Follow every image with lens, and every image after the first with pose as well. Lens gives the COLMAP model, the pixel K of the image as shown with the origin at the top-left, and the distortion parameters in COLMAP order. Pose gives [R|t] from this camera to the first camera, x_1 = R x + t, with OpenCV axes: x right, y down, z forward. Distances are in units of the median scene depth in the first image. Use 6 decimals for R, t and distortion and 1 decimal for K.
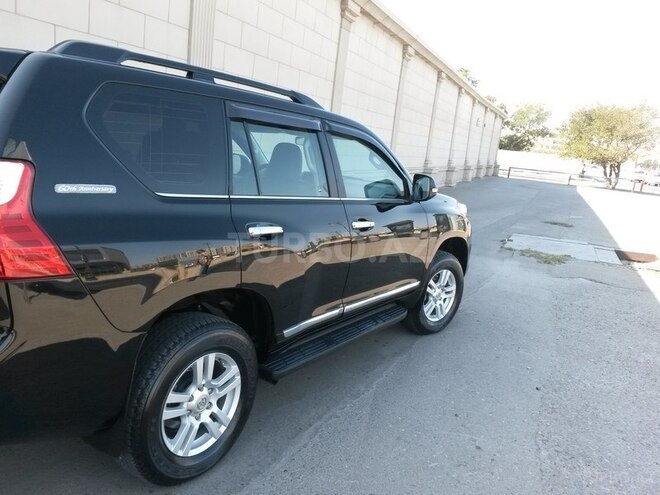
lens RADIAL K [[541.7, 0, 330.2], [0, 541.7, 244.8], [0, 0, 1]] dist [0.086191, -0.131770]
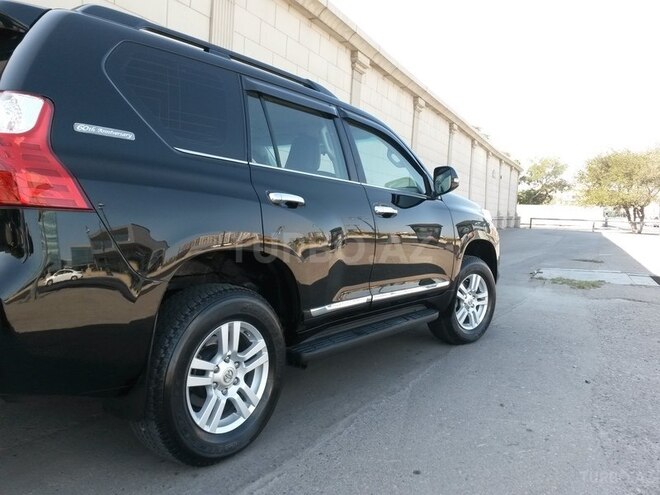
lens RADIAL K [[541.7, 0, 330.2], [0, 541.7, 244.8], [0, 0, 1]] dist [0.086191, -0.131770]
pose [[0.997276, -0.063141, -0.038140, -0.005634], [0.057608, 0.989583, -0.131936, 0.129154], [0.046073, 0.129380, 0.990524, 0.028778]]
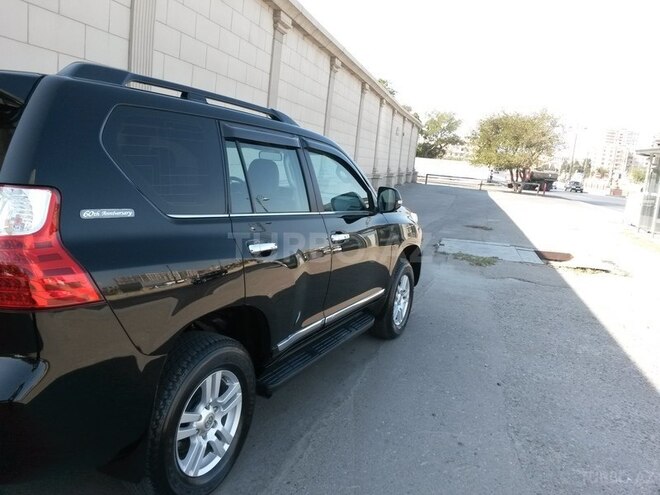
lens RADIAL K [[541.7, 0, 330.2], [0, 541.7, 244.8], [0, 0, 1]] dist [0.086191, -0.131770]
pose [[0.988591, -0.031290, 0.147338, -0.098095], [0.033178, 0.999396, -0.010371, -0.011172], [-0.146925, 0.015141, 0.989032, -0.018718]]
